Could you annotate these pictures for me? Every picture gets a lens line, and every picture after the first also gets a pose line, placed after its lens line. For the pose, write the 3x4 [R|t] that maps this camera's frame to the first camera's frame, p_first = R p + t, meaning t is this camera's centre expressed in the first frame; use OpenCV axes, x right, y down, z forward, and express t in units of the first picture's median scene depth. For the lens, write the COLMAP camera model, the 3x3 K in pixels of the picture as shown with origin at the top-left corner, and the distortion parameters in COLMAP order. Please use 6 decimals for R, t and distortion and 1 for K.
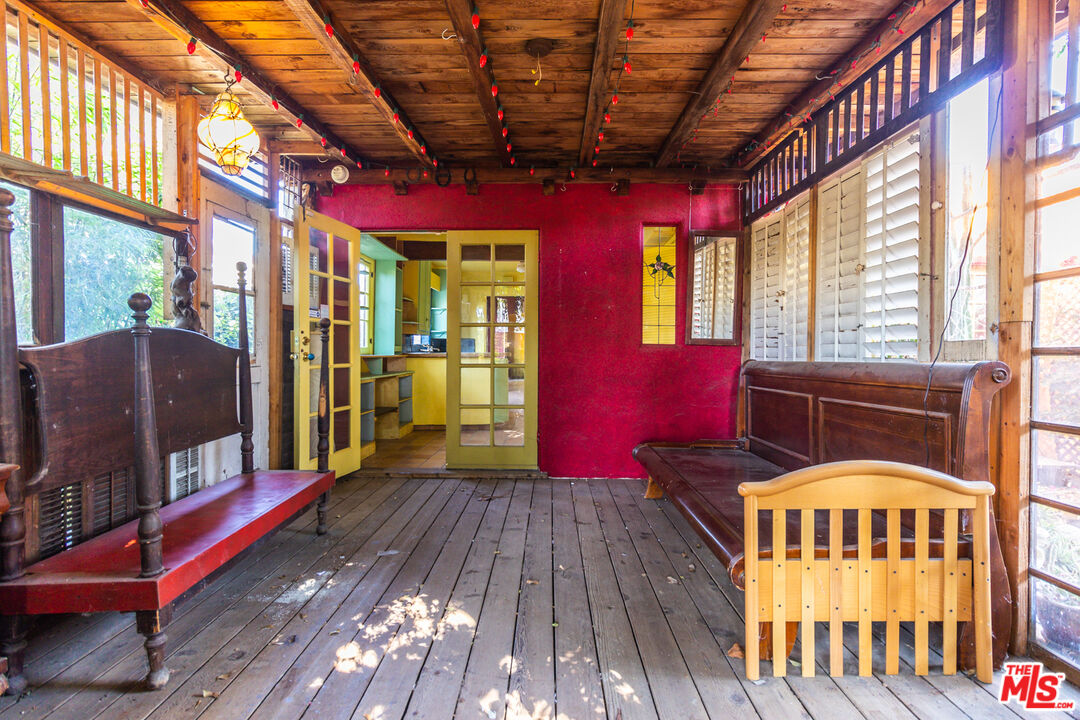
lens RADIAL K [[515.3, 0, 540.0], [0, 515.3, 360.0], [0, 0, 1]] dist [-0.001048, 0.000545]
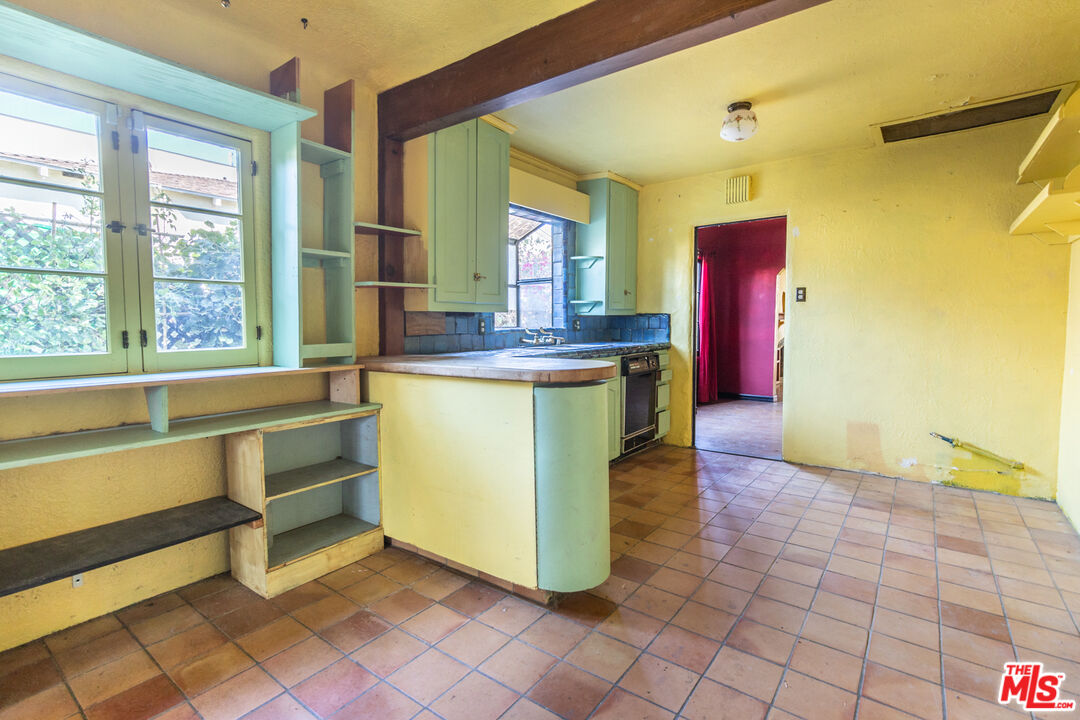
lens RADIAL K [[511.1, 0, 534.4], [0, 511.1, 351.3], [0, 0, 1]] dist [0.003257, 0.000931]
pose [[0.810567, 0.026815, -0.585031, 0.212317], [-0.002136, 0.999080, 0.042833, -0.091789], [0.585641, -0.033470, 0.809879, 1.843174]]
